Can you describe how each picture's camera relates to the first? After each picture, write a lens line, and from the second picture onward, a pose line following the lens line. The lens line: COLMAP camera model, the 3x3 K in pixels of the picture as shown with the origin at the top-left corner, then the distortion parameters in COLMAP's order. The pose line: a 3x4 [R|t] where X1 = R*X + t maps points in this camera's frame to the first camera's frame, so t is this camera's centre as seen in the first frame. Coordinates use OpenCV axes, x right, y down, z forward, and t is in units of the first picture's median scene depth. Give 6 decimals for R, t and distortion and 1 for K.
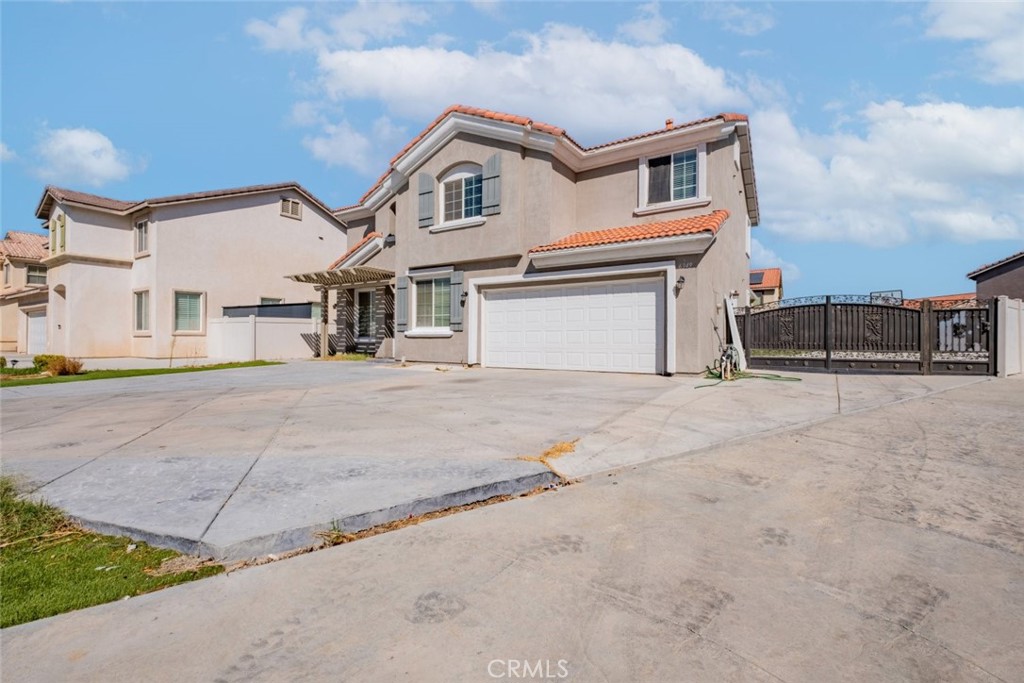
lens RADIAL K [[447.7, 0, 516.0], [0, 447.7, 339.6], [0, 0, 1]] dist [0.004531, -0.001904]
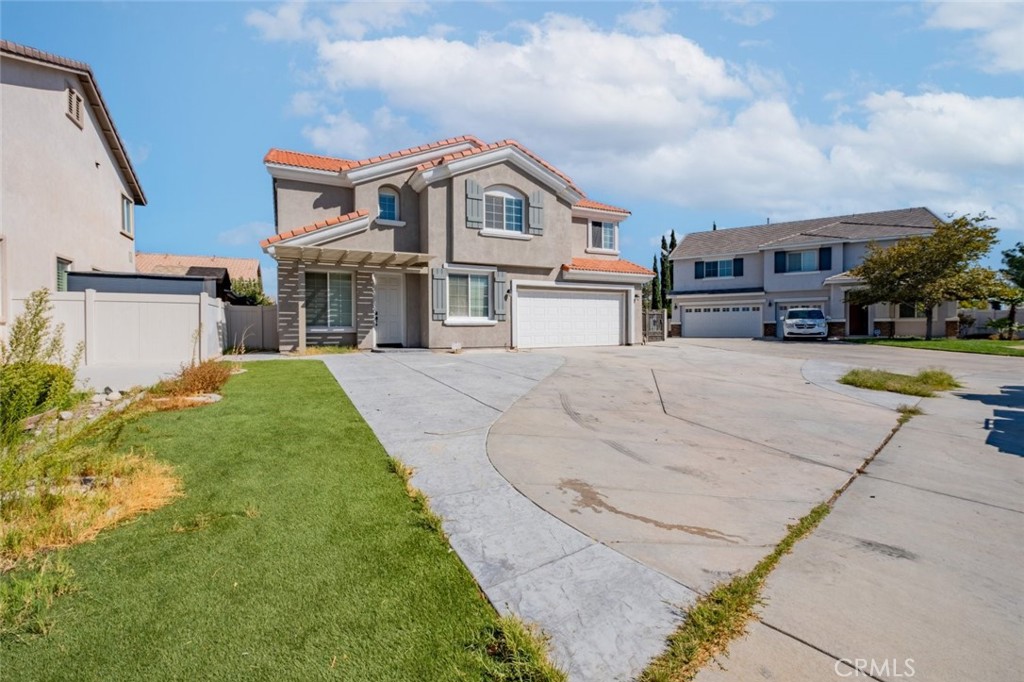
lens RADIAL K [[447.7, 0, 517.7], [0, 447.7, 336.4], [0, 0, 1]] dist [0.004531, -0.001904]
pose [[0.506304, -0.020389, 0.862114, -1.197440], [0.010084, 0.999792, 0.017723, 0.003284], [-0.862296, -0.000280, 0.506404, 0.347092]]
